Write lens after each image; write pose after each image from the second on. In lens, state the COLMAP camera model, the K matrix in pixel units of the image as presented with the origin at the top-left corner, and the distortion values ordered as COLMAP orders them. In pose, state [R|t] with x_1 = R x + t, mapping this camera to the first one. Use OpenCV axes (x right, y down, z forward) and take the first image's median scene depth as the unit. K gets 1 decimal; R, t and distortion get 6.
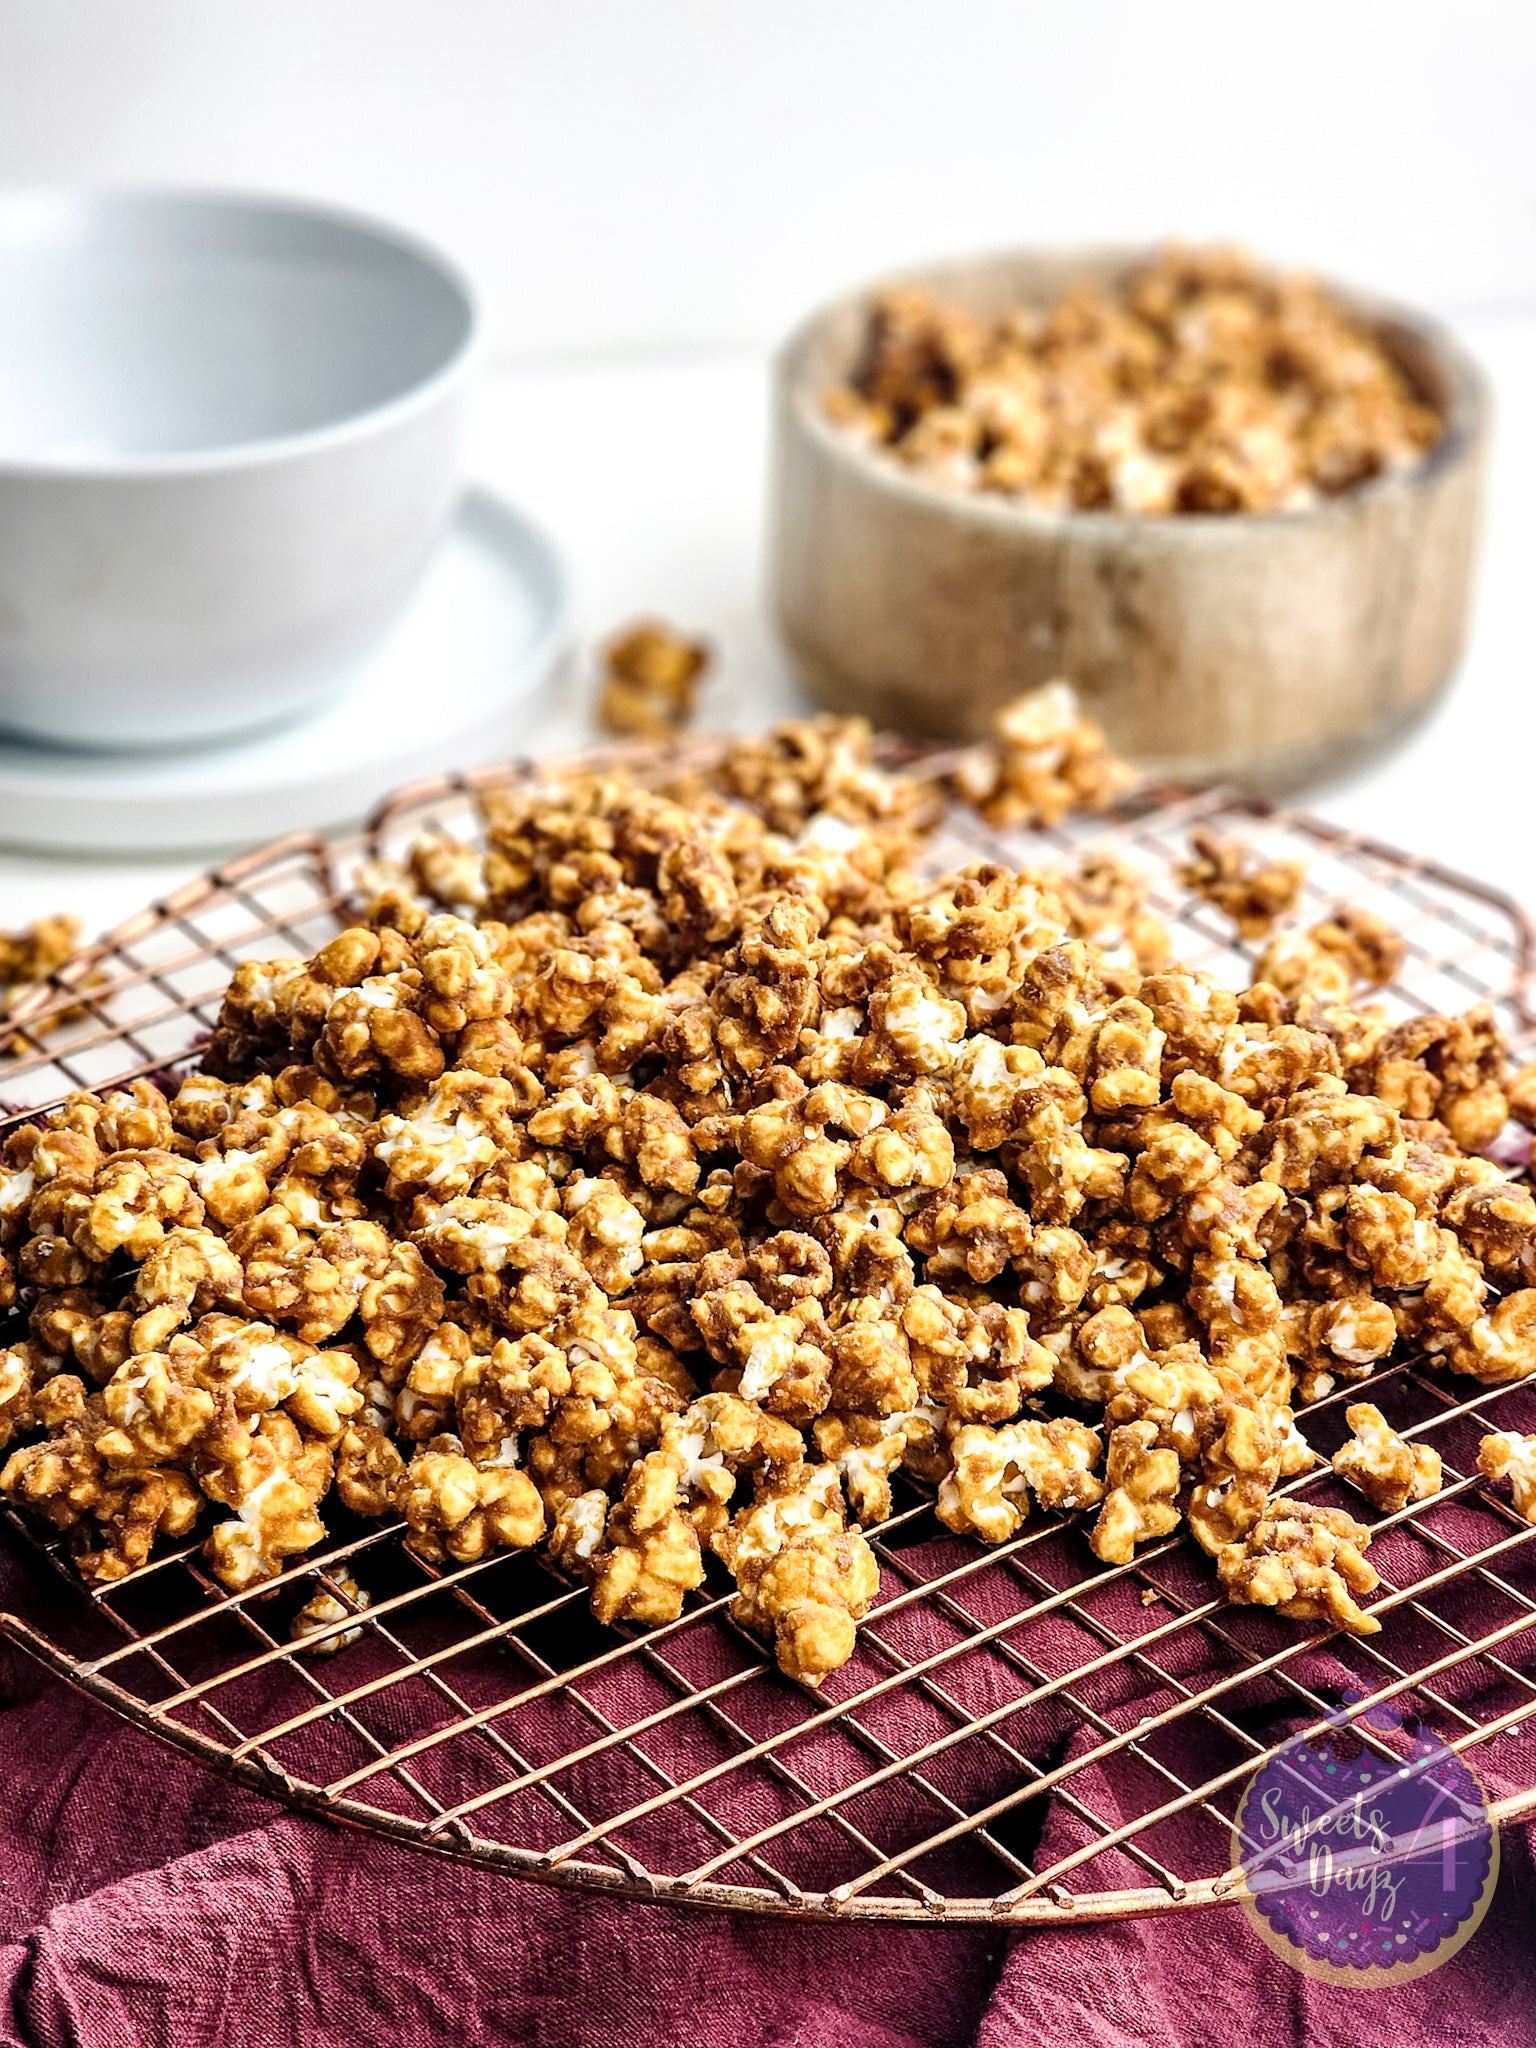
lens RADIAL K [[4078.4, 0, 768.0], [0, 4078.4, 1024.0], [0, 0, 1]] dist [-0.187711, 4.052934]
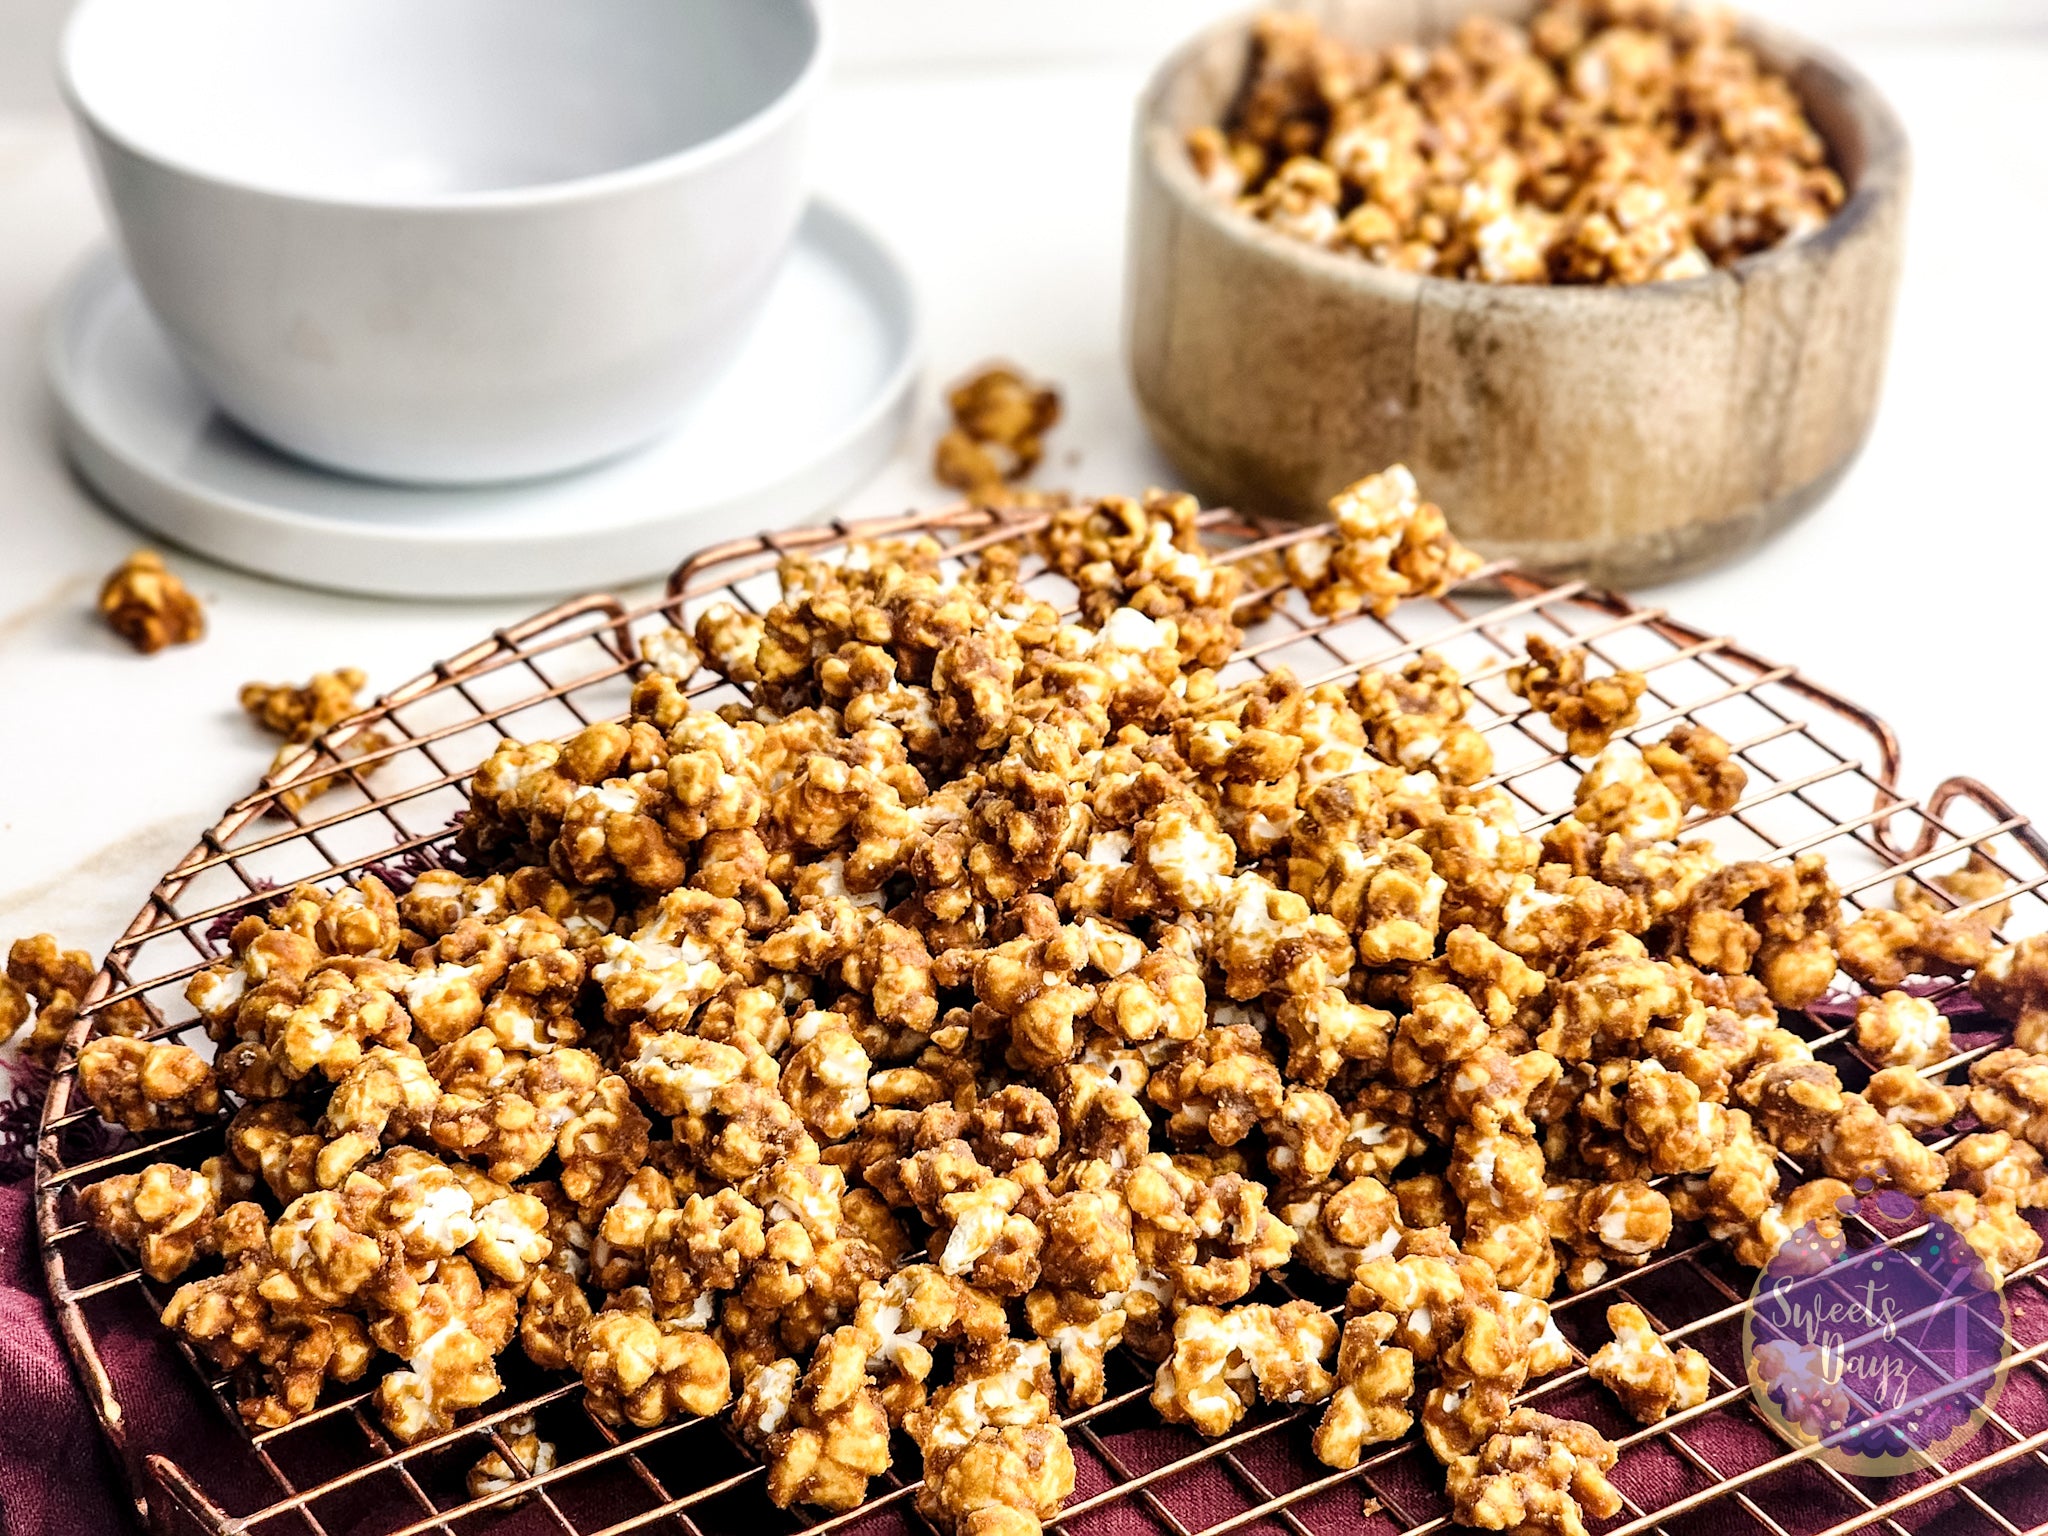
lens RADIAL K [[4078.4, 0, 979.4], [0, 4078.4, 819.3], [0, 0, 1]] dist [-0.187711, 4.052934]
pose [[0.995423, 0.046098, -0.083710, 0.071092], [-0.042030, 0.997878, 0.049726, -0.055682], [0.085824, -0.045980, 0.995249, 0.068365]]
